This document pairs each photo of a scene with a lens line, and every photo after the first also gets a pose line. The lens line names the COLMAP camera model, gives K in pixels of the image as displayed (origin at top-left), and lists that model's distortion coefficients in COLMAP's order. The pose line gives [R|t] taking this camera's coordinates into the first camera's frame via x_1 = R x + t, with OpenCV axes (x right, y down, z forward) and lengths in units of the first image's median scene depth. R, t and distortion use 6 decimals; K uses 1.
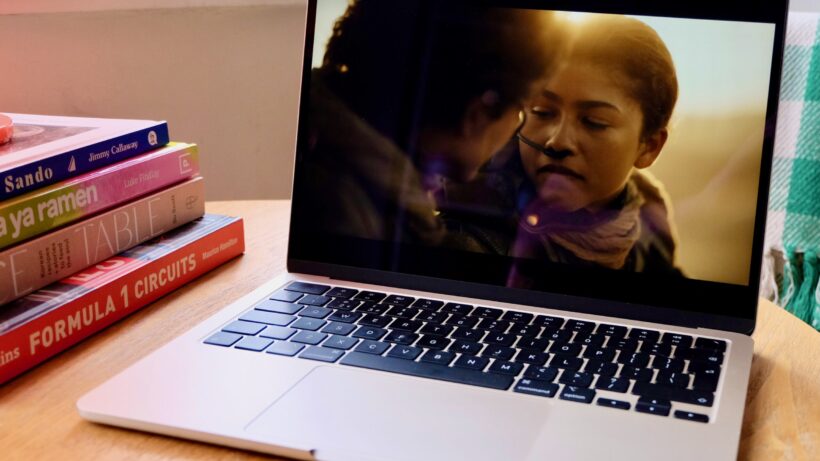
lens RADIAL K [[1034.1, 0, 492.6], [0, 1034.1, 227.2], [0, 0, 1]] dist [0.025698, 0.014117]
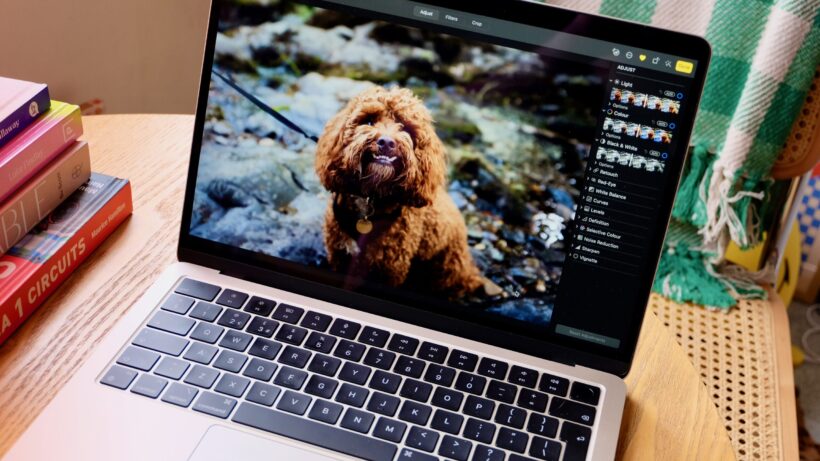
lens RADIAL K [[1033.1, 0, 409.0], [0, 1033.1, 271.6], [0, 0, 1]] dist [-0.016958, -0.032982]
pose [[0.997918, 0.049408, 0.041445, -0.017381], [-0.060602, 0.938208, 0.340726, -0.338469], [-0.022049, -0.342528, 0.939249, 0.058681]]
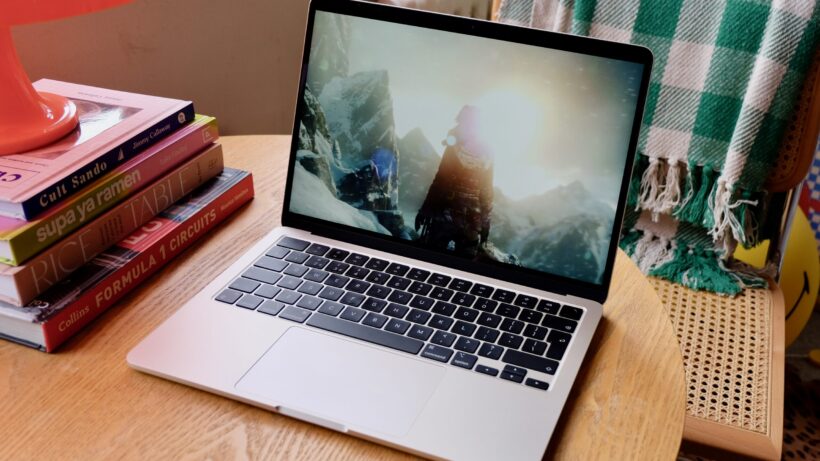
lens RADIAL K [[866.2, 0, 476.7], [0, 866.2, 234.3], [0, 0, 1]] dist [0.009365, 0.021120]
pose [[0.998387, 0.046373, -0.032752, 0.112159], [-0.037022, 0.969157, 0.243646, -0.265358], [0.043040, -0.242041, 0.969311, -0.123480]]
